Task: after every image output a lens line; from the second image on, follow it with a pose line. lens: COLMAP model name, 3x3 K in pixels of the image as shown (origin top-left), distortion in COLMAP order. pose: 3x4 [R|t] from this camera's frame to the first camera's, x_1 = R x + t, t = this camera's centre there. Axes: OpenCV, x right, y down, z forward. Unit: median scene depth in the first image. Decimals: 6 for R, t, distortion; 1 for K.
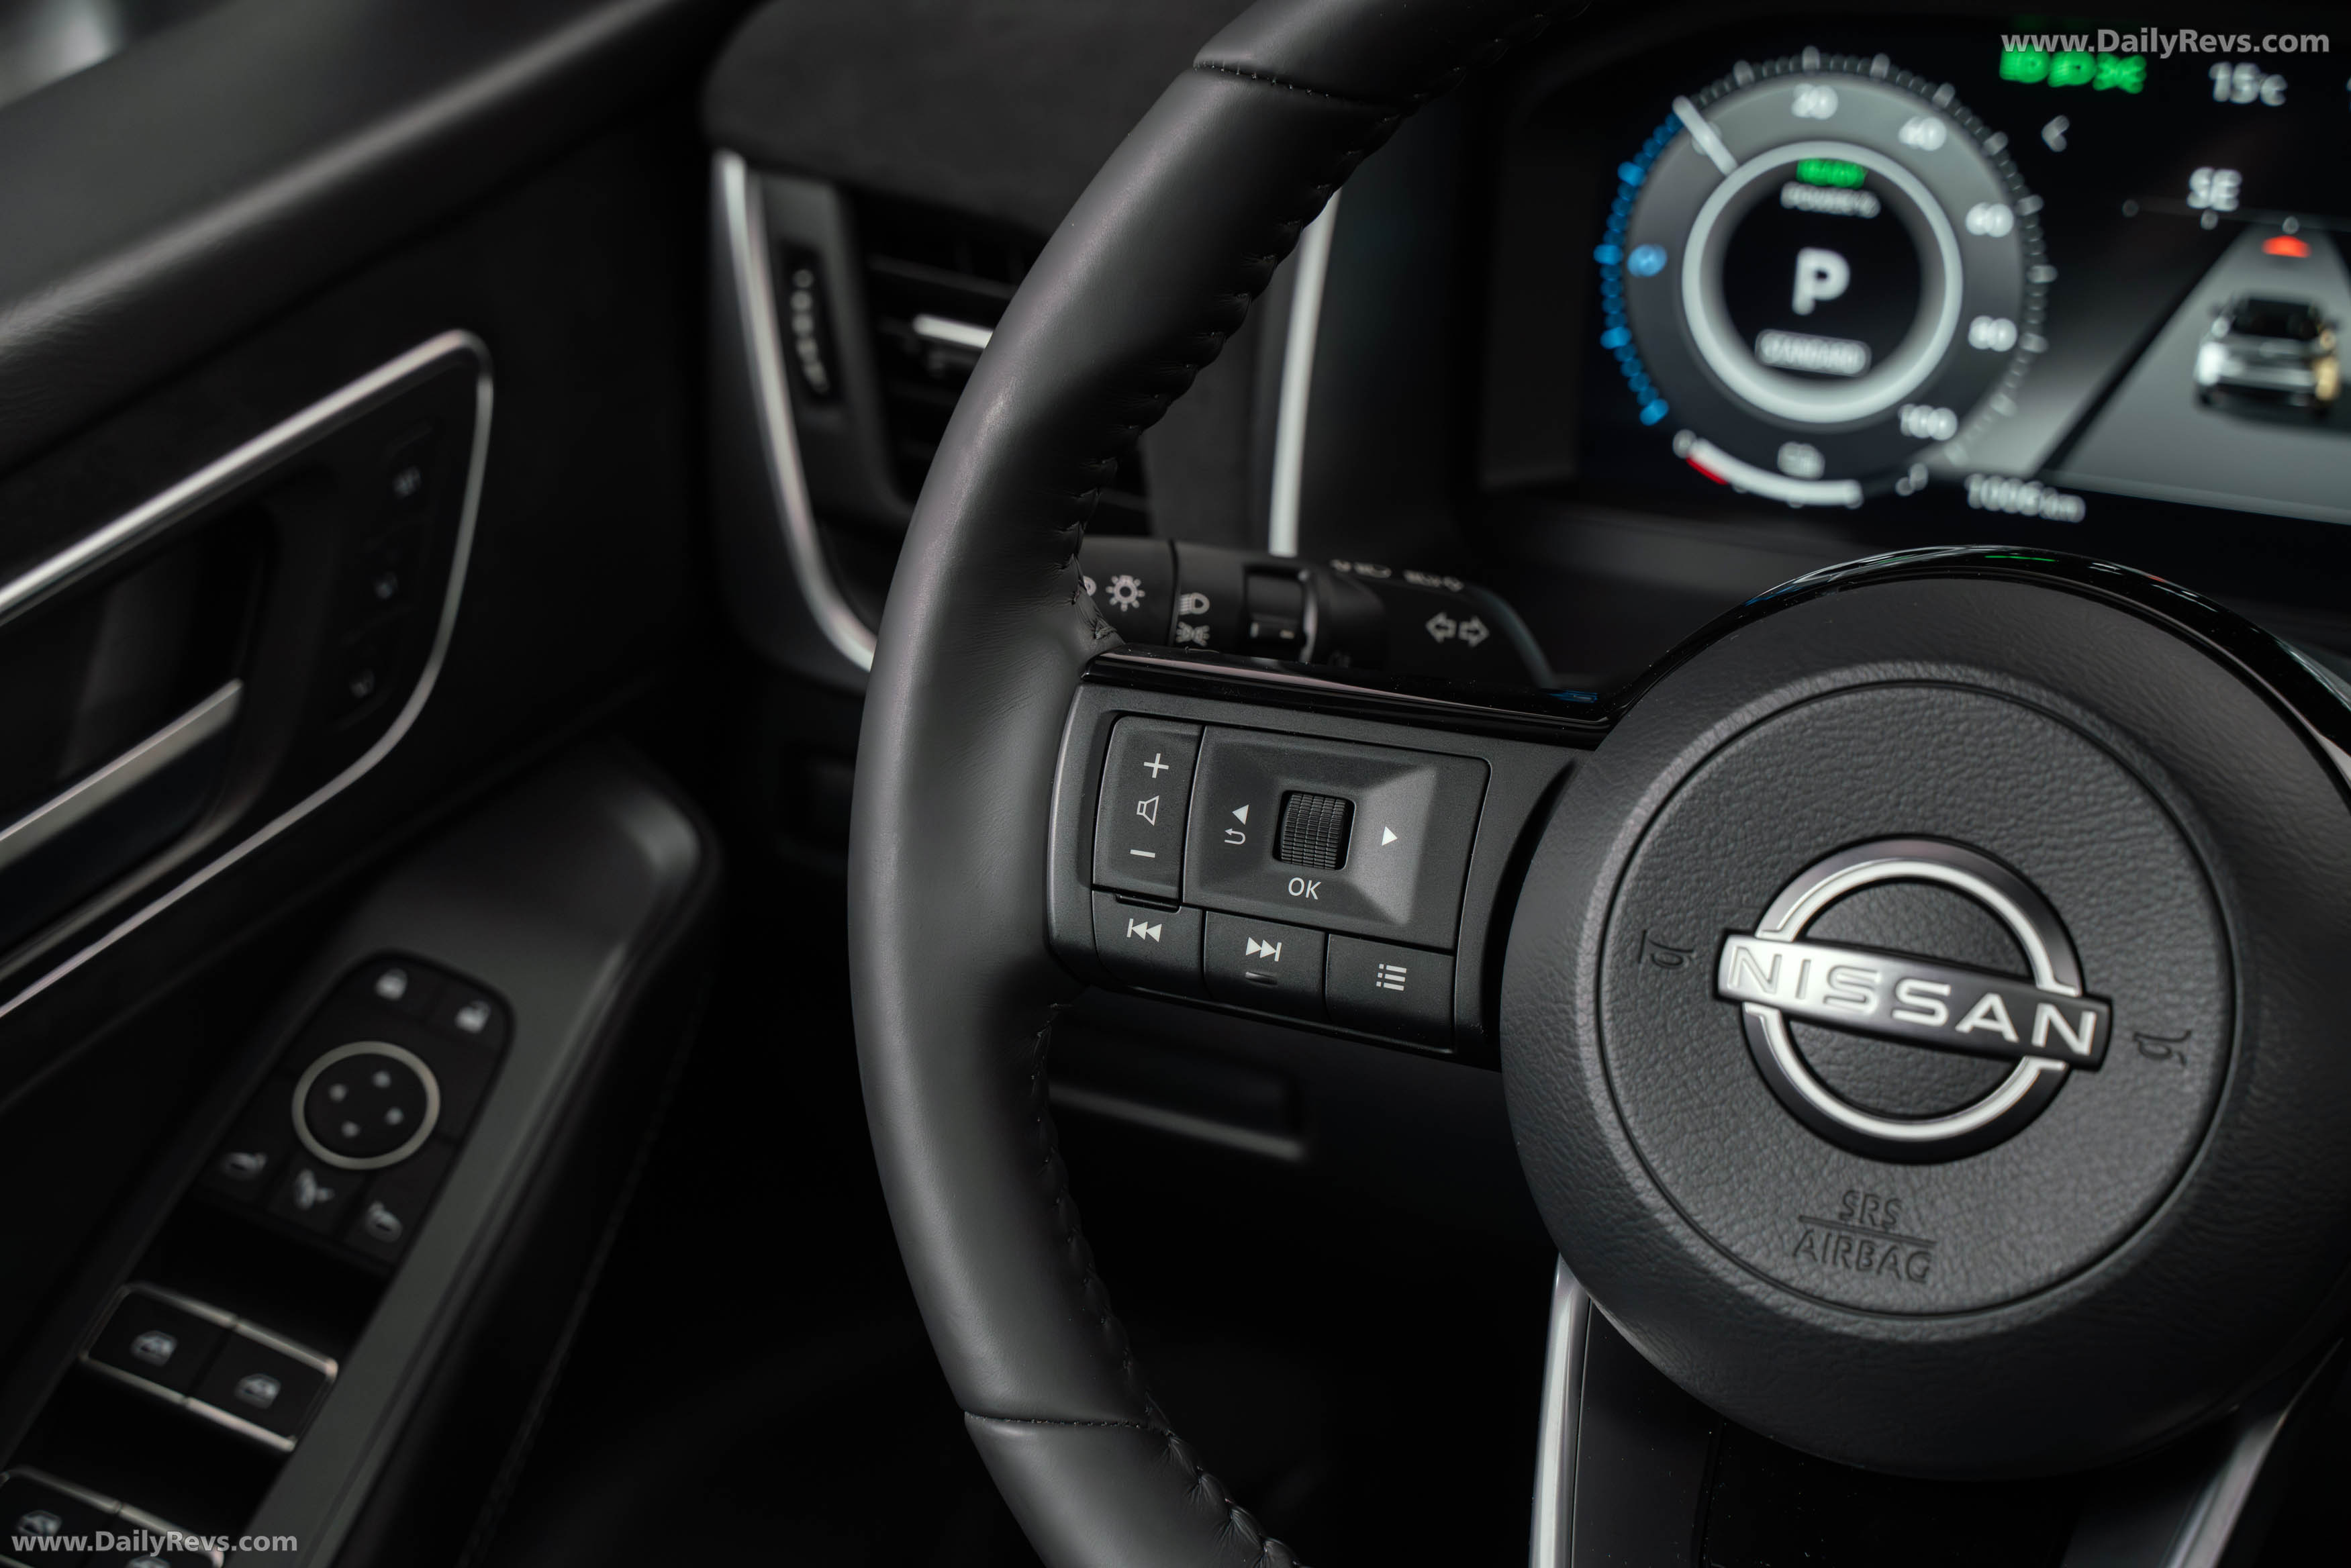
lens RADIAL K [[4964.4, 0, 1175.5], [0, 4964.4, 784.0], [0, 0, 1]] dist [0.315740, 0.566790]
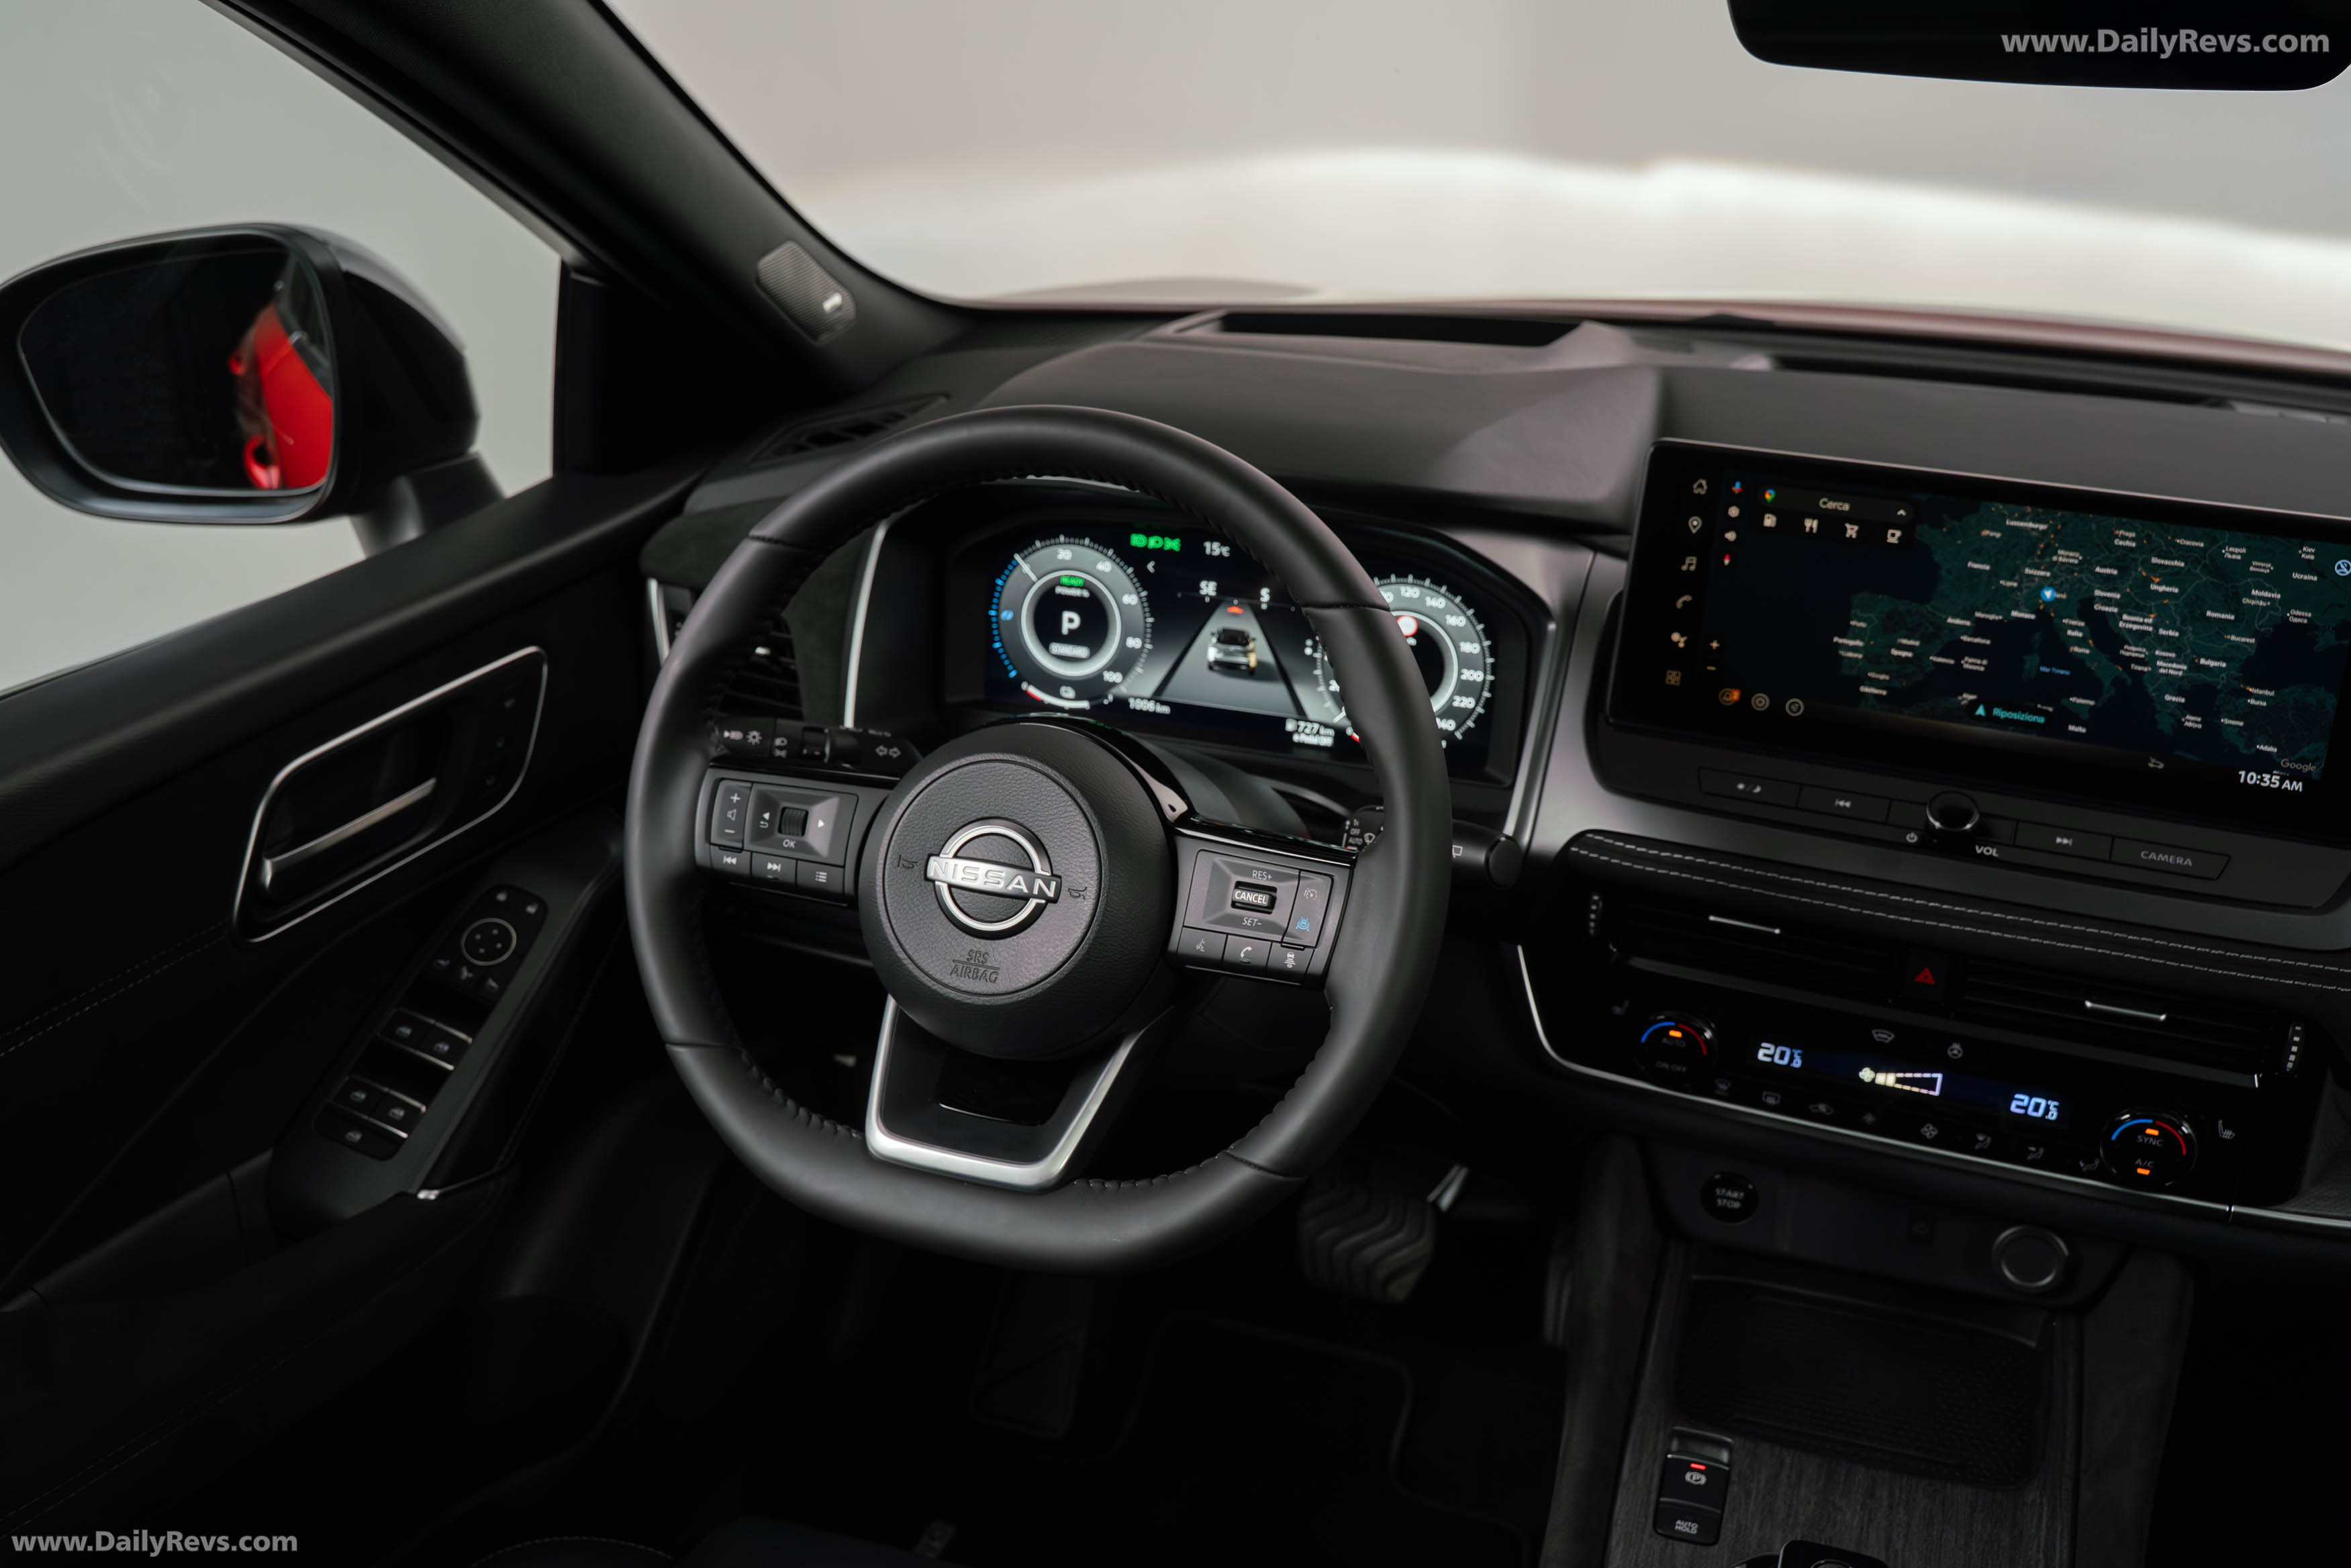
lens RADIAL K [[2204.4, 0, 1175.5], [0, 2204.4, 784.0], [0, 0, 1]] dist [-0.068427, 0.104072]
pose [[0.999761, -0.008991, 0.019908, 0.170546], [0.009817, 0.999079, -0.041774, 0.032944], [-0.019514, 0.041960, 0.998929, -0.143266]]
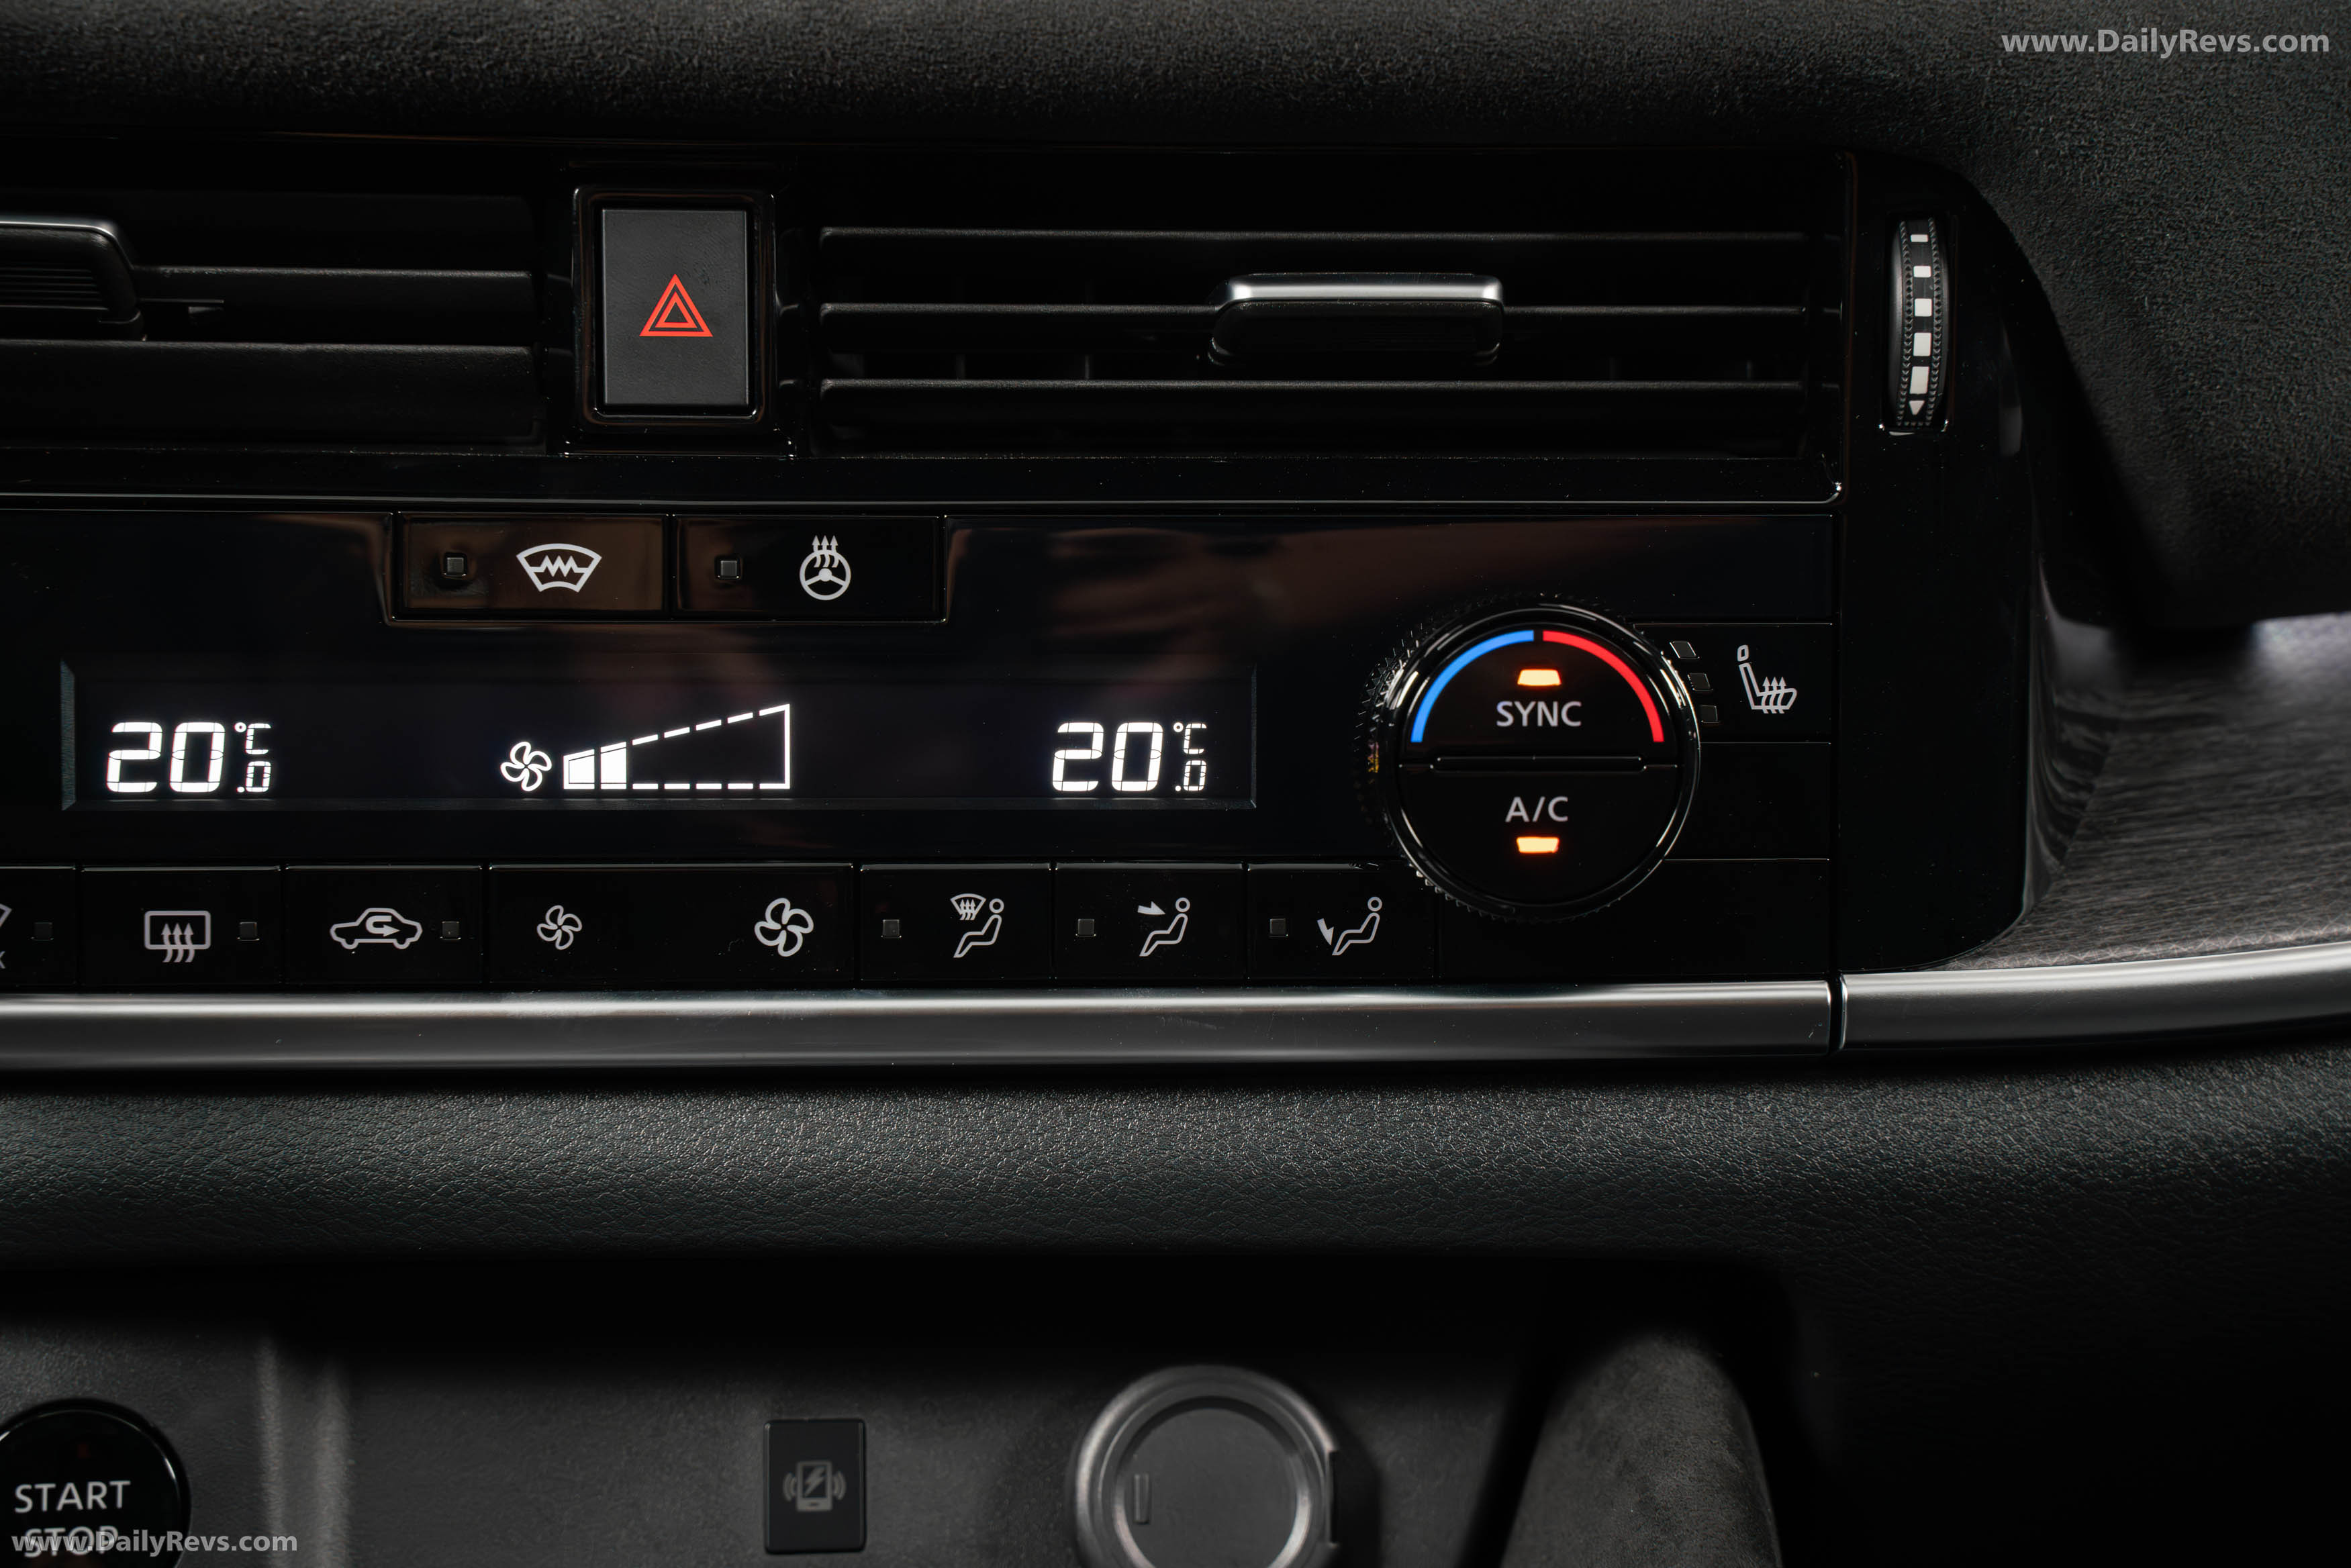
lens RADIAL K [[5056.8, 0, 1175.5], [0, 5056.8, 784.0], [0, 0, 1]] dist [0.327039, 0.514610]
pose [[0.886605, -0.031504, 0.461452, 0.294537], [0.205736, 0.920407, -0.332451, 0.356867], [-0.414250, 0.389691, 0.822519, 0.331079]]
